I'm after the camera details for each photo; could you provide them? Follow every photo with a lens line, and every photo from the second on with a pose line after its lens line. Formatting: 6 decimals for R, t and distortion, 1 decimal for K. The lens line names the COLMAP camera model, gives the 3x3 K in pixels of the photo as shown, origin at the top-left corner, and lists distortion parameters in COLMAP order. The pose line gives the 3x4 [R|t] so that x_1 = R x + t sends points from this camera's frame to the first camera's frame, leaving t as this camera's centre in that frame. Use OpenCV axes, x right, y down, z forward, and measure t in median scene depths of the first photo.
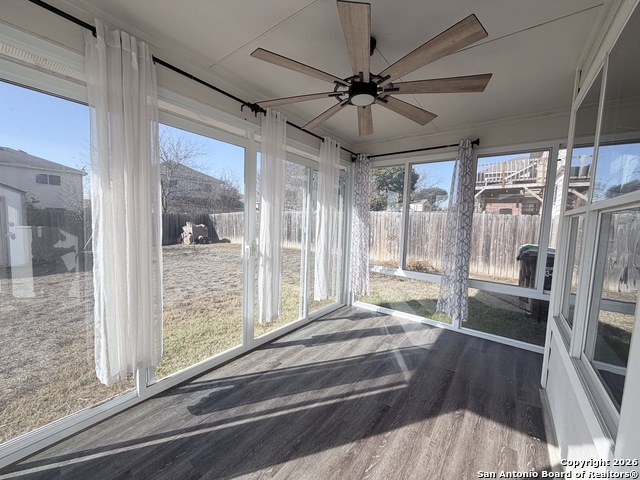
lens RADIAL K [[253.6, 0, 316.9], [0, 253.6, 242.5], [0, 0, 1]] dist [-0.002493, 0.000311]
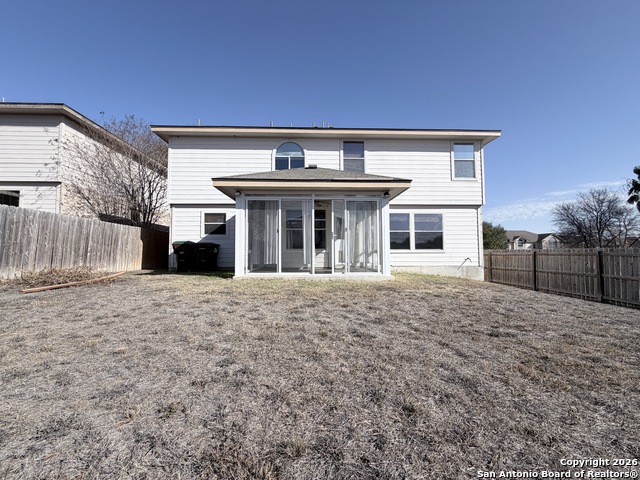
lens RADIAL K [[253.6, 0, 320.3], [0, 253.6, 238.2], [0, 0, 1]] dist [-0.002493, 0.000311]
pose [[-0.636634, 0.010498, 0.771095, -0.504685], [0.049348, 0.998413, 0.027150, -0.004278], [-0.769586, 0.055336, -0.636141, 0.563126]]
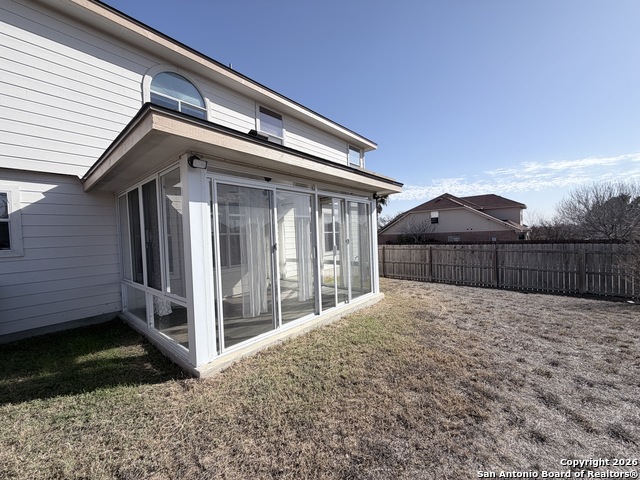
lens RADIAL K [[253.6, 0, 322.0], [0, 253.6, 237.2], [0, 0, 1]] dist [-0.002493, 0.000311]
pose [[-0.998019, -0.005013, 0.062715, -0.090628], [0.001242, 0.995056, 0.099306, -0.052403], [-0.062903, 0.099187, -0.993079, 0.563774]]
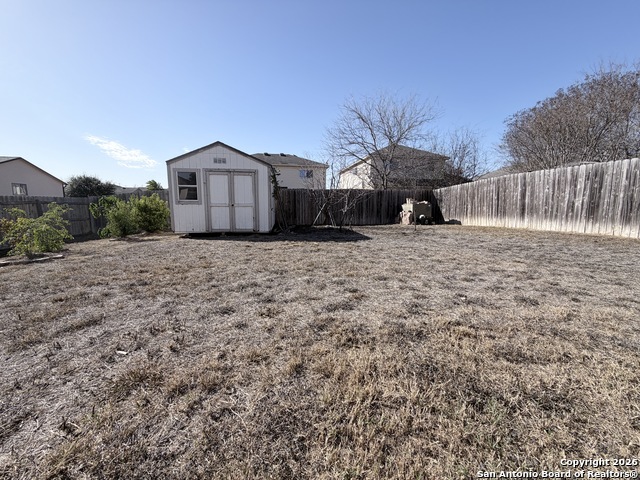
lens RADIAL K [[253.6, 0, 318.3], [0, 253.6, 238.4], [0, 0, 1]] dist [-0.002493, 0.000311]
pose [[0.699851, 0.066157, -0.711219, -0.132456], [-0.050113, 0.997796, 0.043503, 0.035317], [0.712529, 0.005195, 0.701623, 0.236663]]
